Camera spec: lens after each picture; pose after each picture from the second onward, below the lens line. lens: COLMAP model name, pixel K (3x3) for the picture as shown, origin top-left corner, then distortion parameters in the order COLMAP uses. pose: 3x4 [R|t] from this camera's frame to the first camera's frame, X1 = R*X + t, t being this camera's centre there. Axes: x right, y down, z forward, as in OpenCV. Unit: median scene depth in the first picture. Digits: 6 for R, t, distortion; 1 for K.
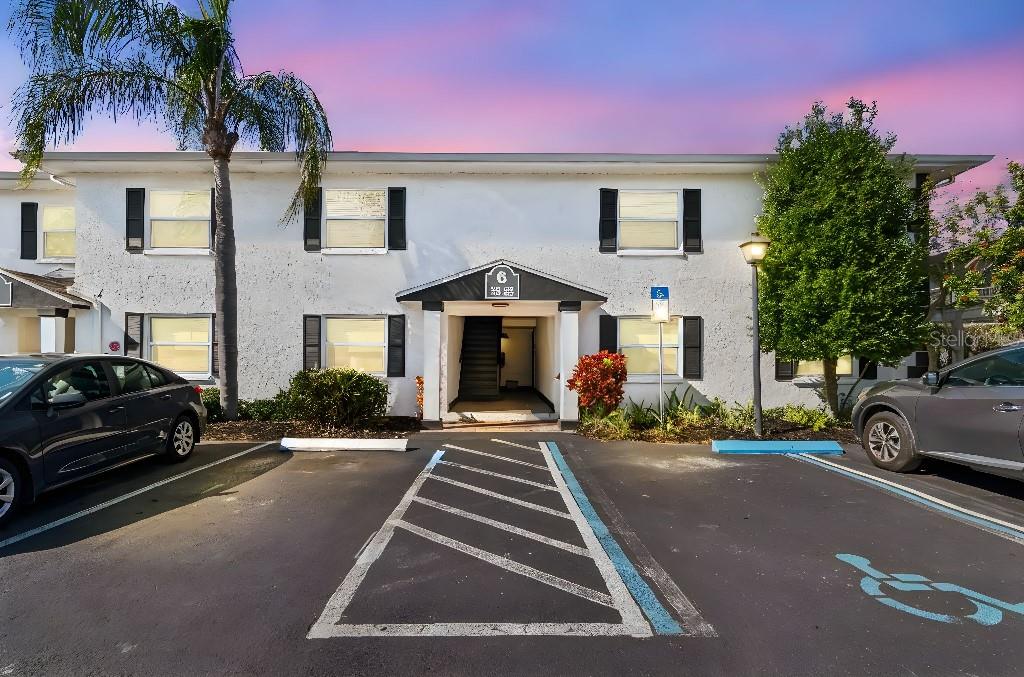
lens RADIAL K [[497.3, 0, 512.0], [0, 497.3, 338.5], [0, 0, 1]] dist [-0.000601, 0.000601]
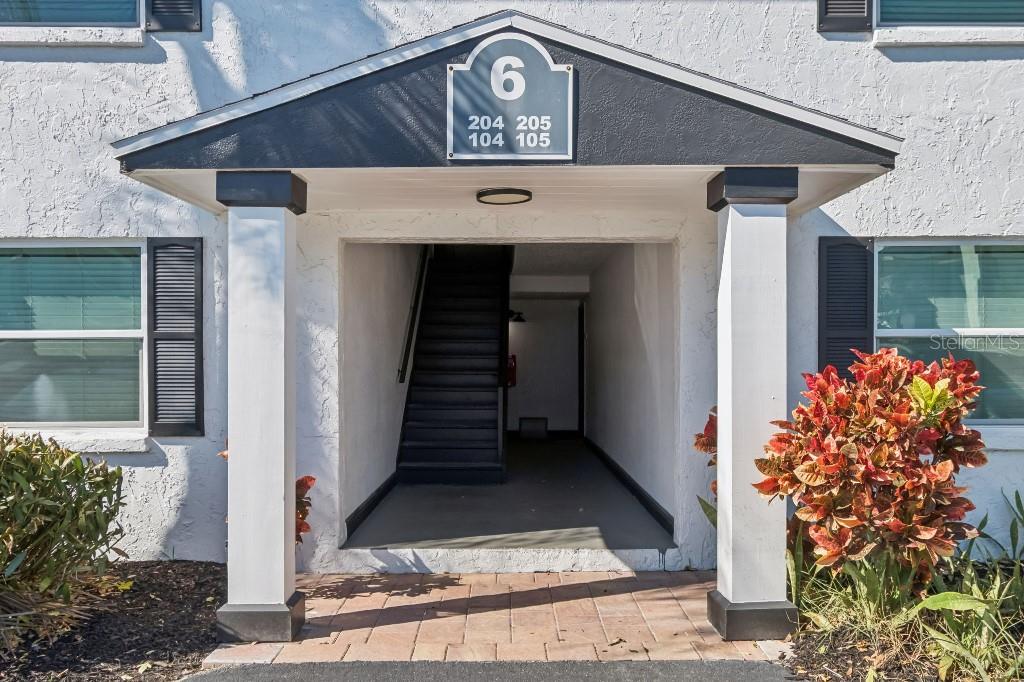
lens RADIAL K [[459.9, 0, 519.4], [0, 459.9, 351.0], [0, 0, 1]] dist [0.001239, -0.000026]
pose [[0.999960, -0.005565, -0.006964, -0.013037], [0.005779, 0.999500, 0.031074, 0.016347], [0.006787, -0.031113, 0.999493, 0.740256]]
